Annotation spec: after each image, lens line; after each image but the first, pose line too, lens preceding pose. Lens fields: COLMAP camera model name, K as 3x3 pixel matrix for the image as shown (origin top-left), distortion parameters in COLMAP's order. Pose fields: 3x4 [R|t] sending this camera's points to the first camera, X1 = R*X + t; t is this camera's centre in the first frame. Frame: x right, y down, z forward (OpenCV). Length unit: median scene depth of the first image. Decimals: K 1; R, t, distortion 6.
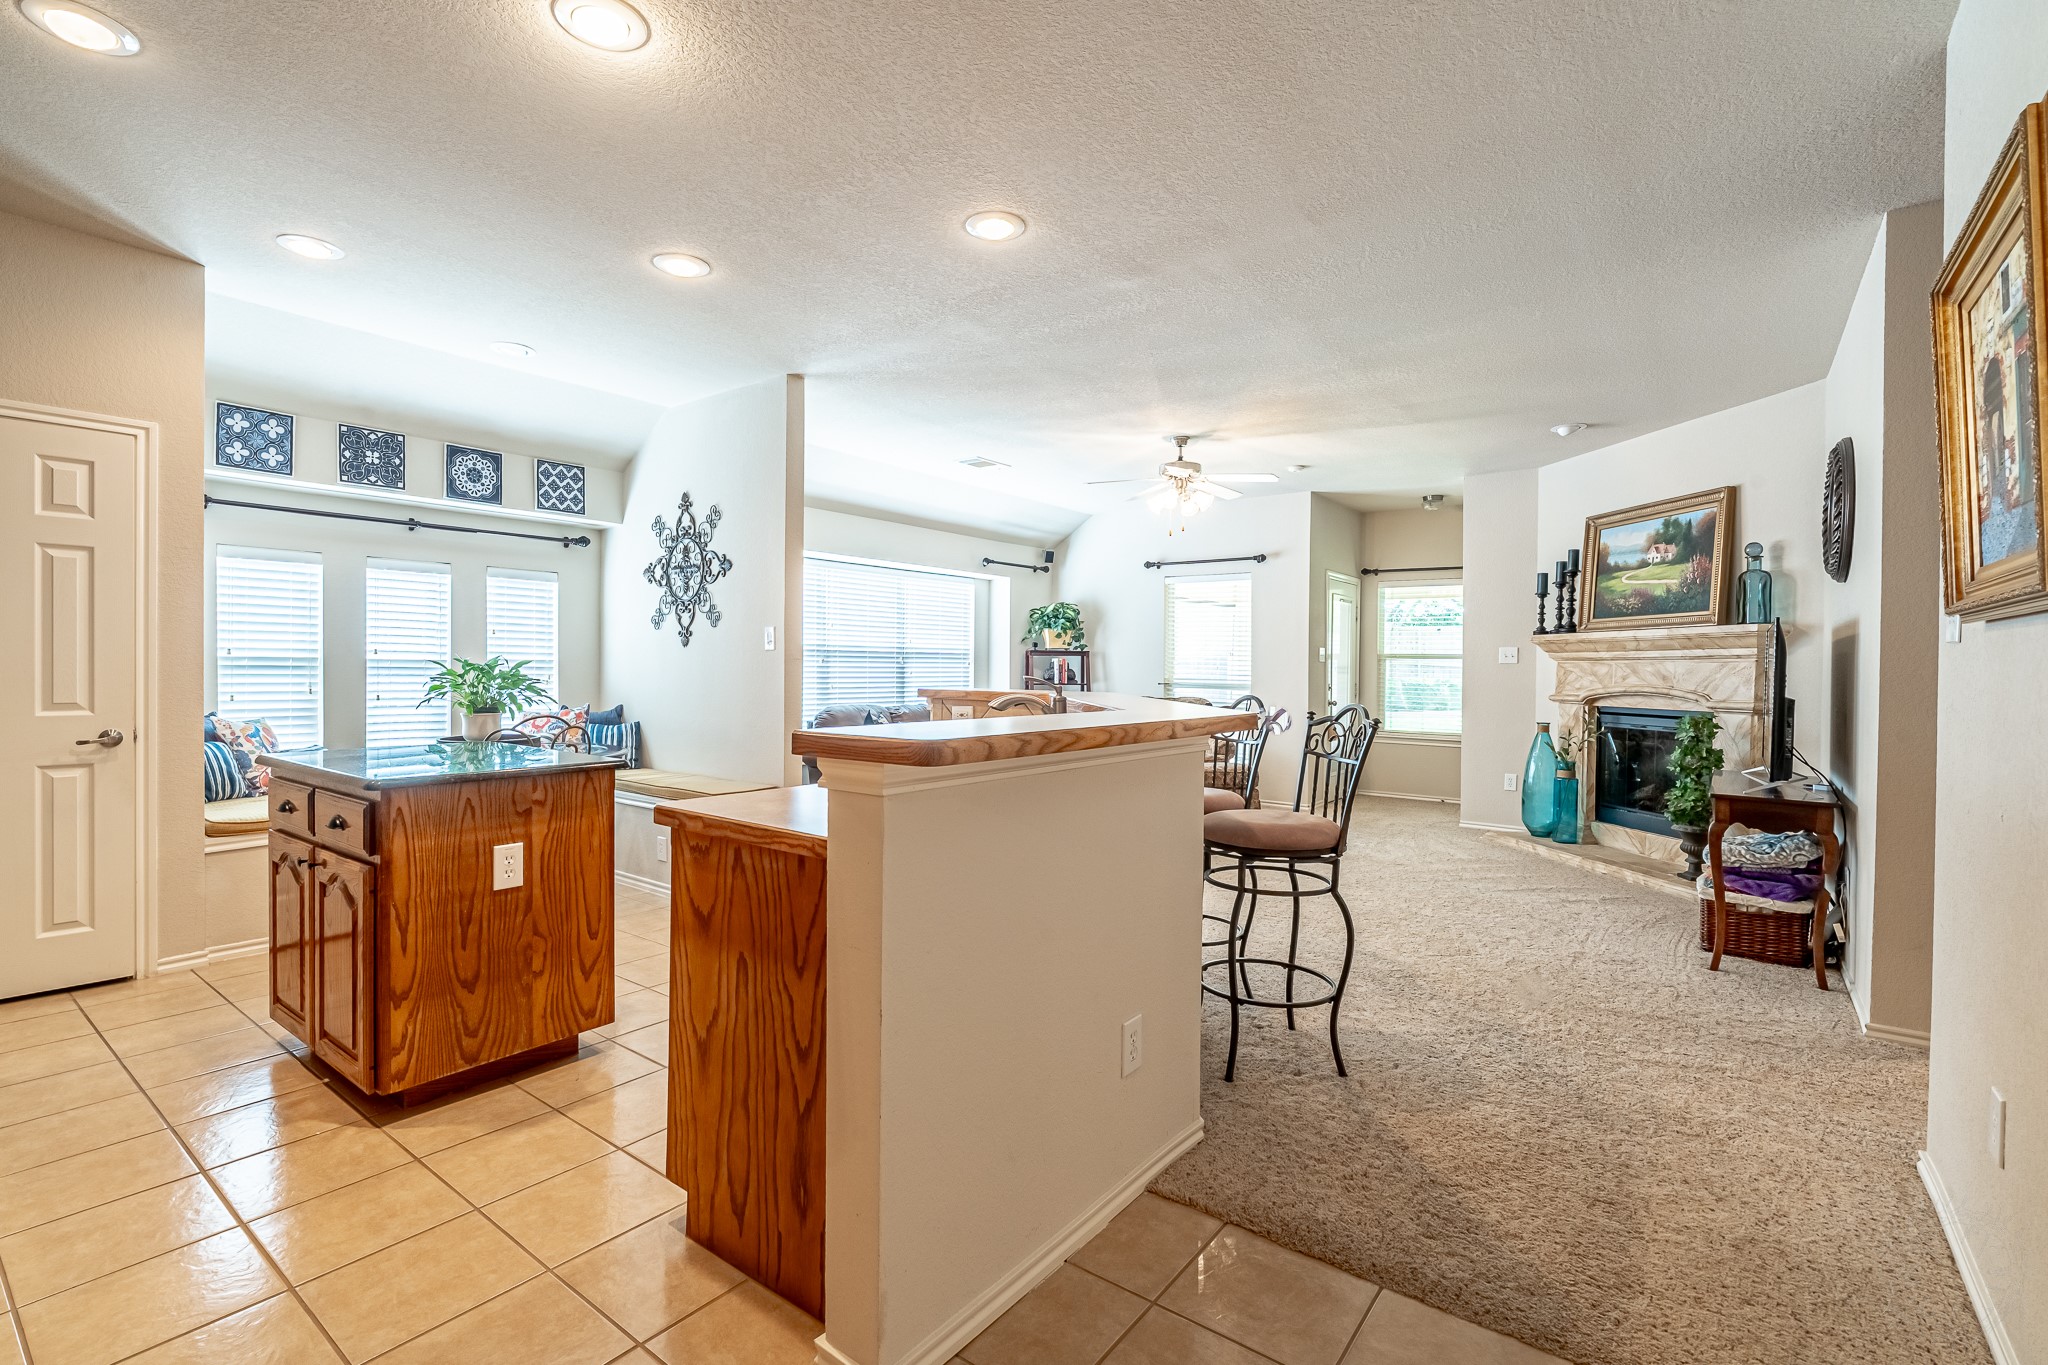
lens RADIAL K [[934.4, 0, 1009.8], [0, 934.4, 680.8], [0, 0, 1]] dist [-0.030077, 0.010114]
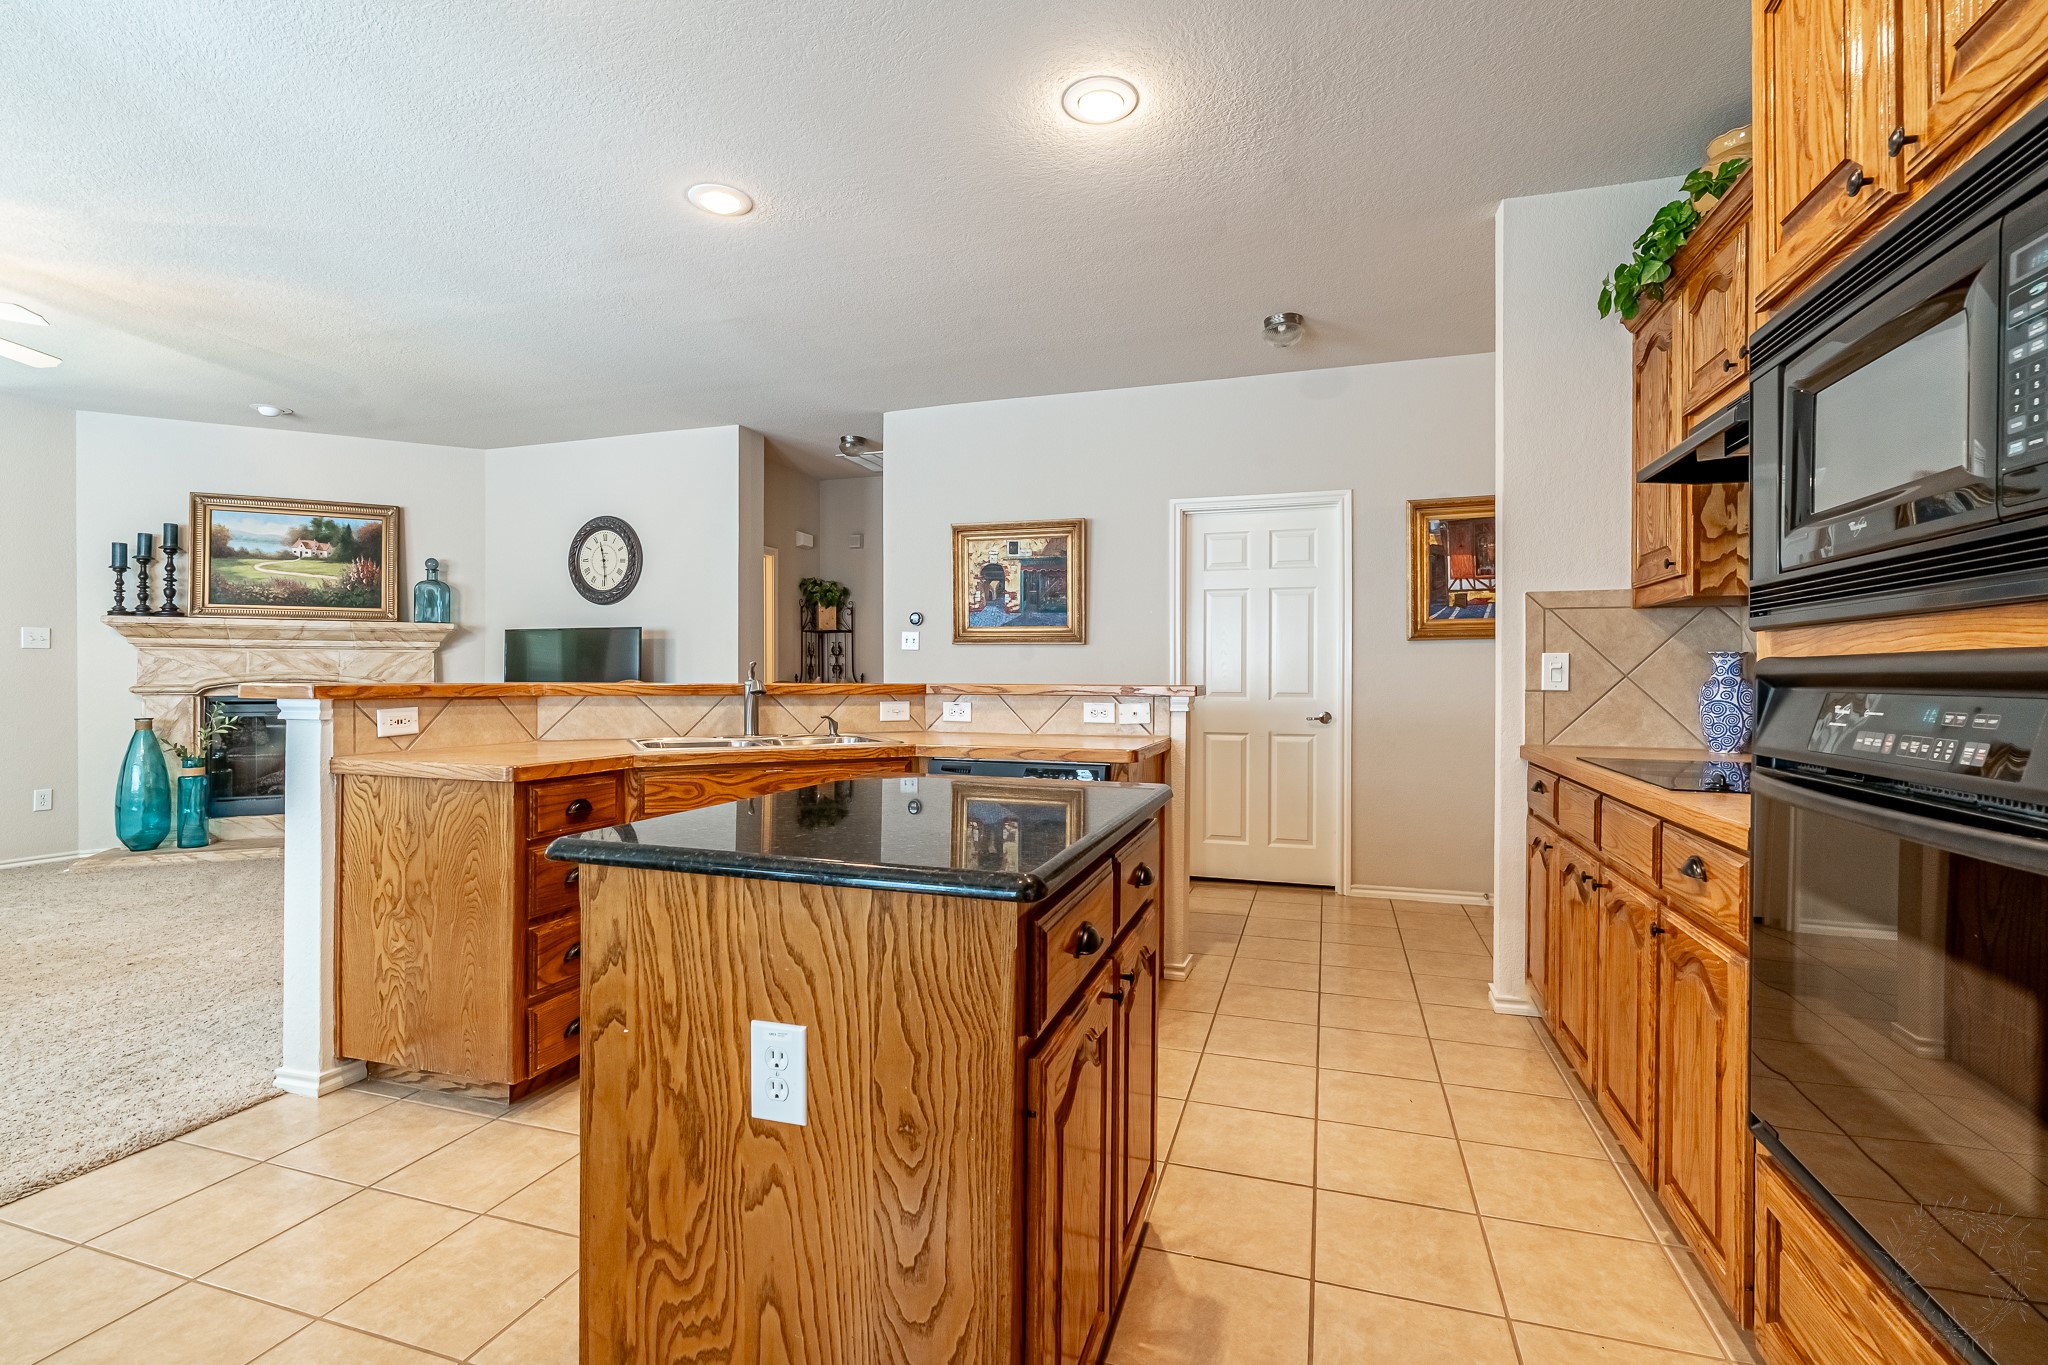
lens RADIAL K [[897.5, 0, 1036.2], [0, 897.5, 683.6], [0, 0, 1]] dist [-0.024166, 0.003699]
pose [[-0.357198, -0.017746, 0.933860, -0.567010], [0.005275, 0.999765, 0.021016, 0.000128], [-0.934014, 0.012433, -0.357021, 0.595782]]
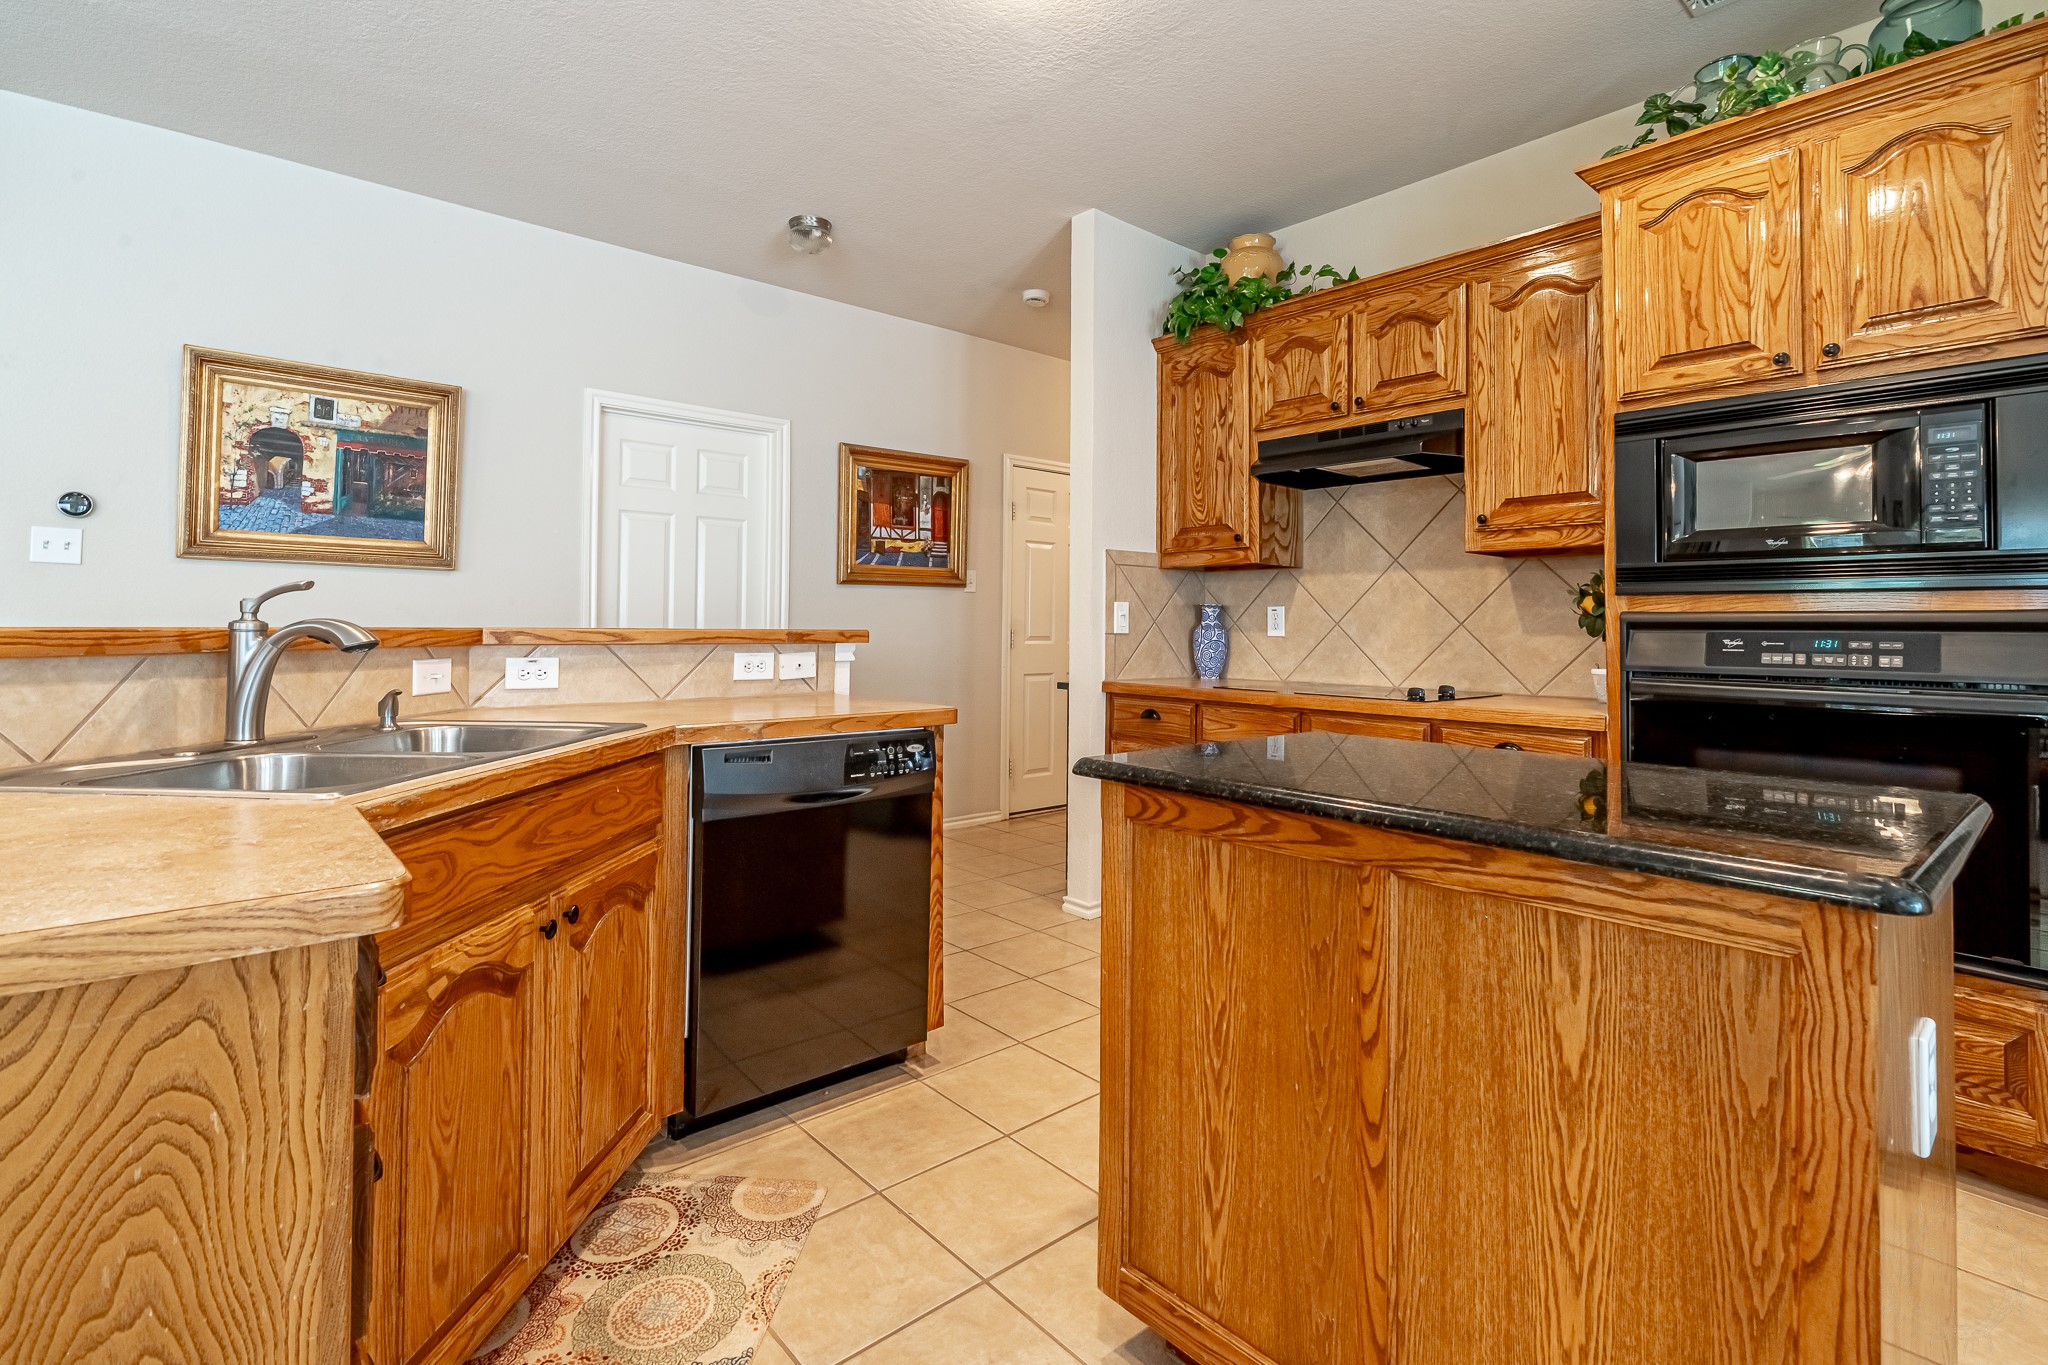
lens RADIAL K [[934.4, 0, 1008.6], [0, 934.4, 611.8], [0, 0, 1]] dist [-0.030077, 0.010114]
pose [[-0.979147, -0.014839, 0.202613, -0.245531], [-0.015558, 0.999877, -0.001955, 0.003849], [-0.202559, -0.005066, -0.979257, 0.775227]]
